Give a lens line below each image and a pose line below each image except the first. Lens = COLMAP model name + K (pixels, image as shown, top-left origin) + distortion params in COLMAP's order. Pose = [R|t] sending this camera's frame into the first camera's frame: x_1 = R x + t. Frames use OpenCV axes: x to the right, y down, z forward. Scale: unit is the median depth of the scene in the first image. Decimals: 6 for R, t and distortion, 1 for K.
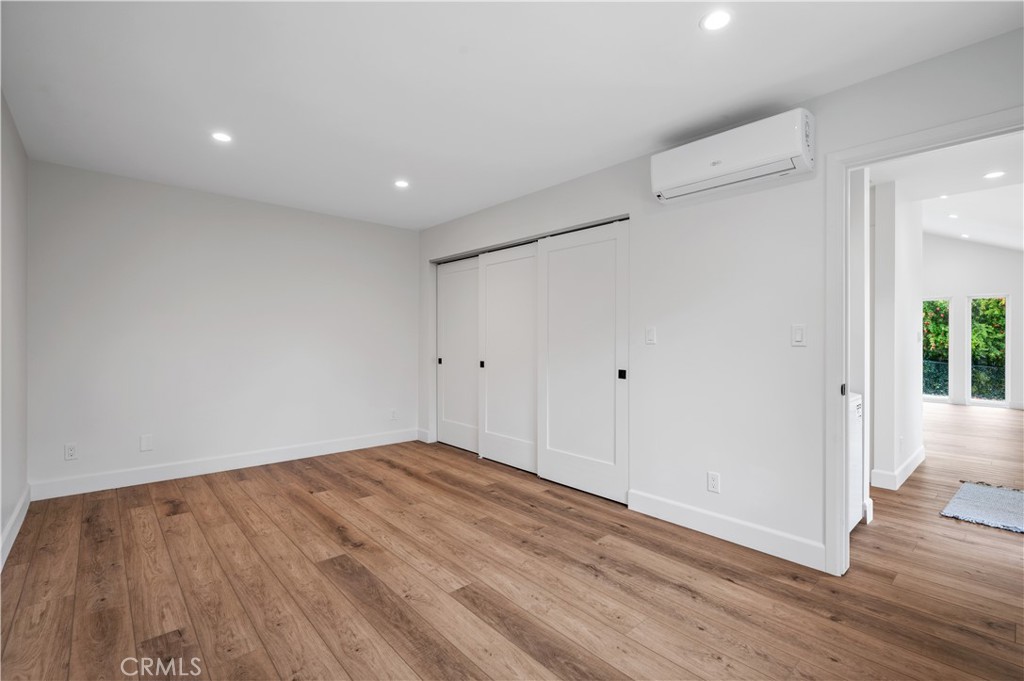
lens RADIAL K [[460.5, 0, 512.0], [0, 460.5, 340.5], [0, 0, 1]] dist [0.001578, 0.000310]
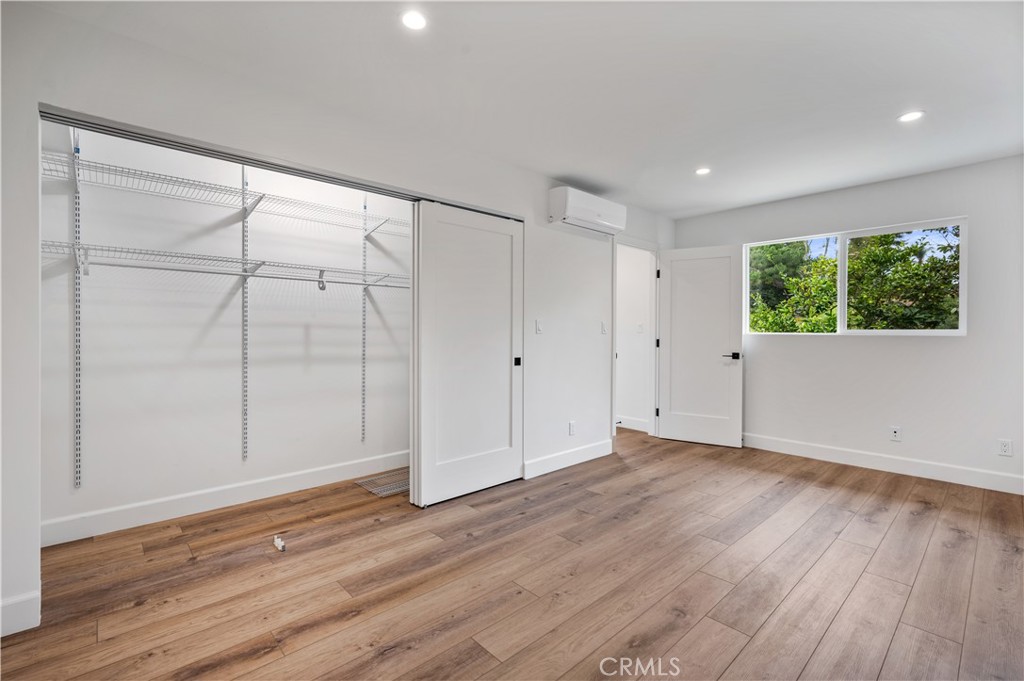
lens RADIAL K [[460.5, 0, 512.0], [0, 460.5, 340.5], [0, 0, 1]] dist [0.001578, 0.000310]
pose [[-0.018391, -0.027081, 0.999464, -0.926491], [-0.003476, 0.999629, 0.027021, -0.006050], [-0.999825, -0.002977, -0.018478, 1.129599]]
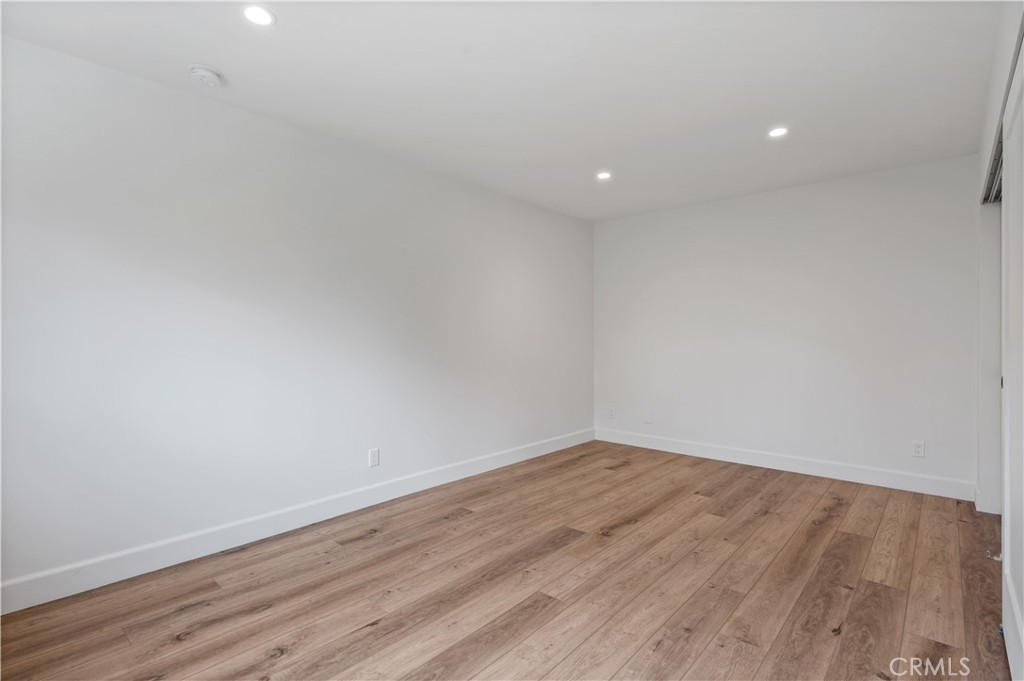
lens RADIAL K [[480.2, 0, 512.0], [0, 480.2, 340.5], [0, 0, 1]] dist [-0.001067, -0.000480]
pose [[0.112047, 0.002650, -0.993699, 0.631991], [0.002111, 0.999994, 0.002905, 0.002563], [0.993701, -0.002424, 0.112041, 0.589710]]
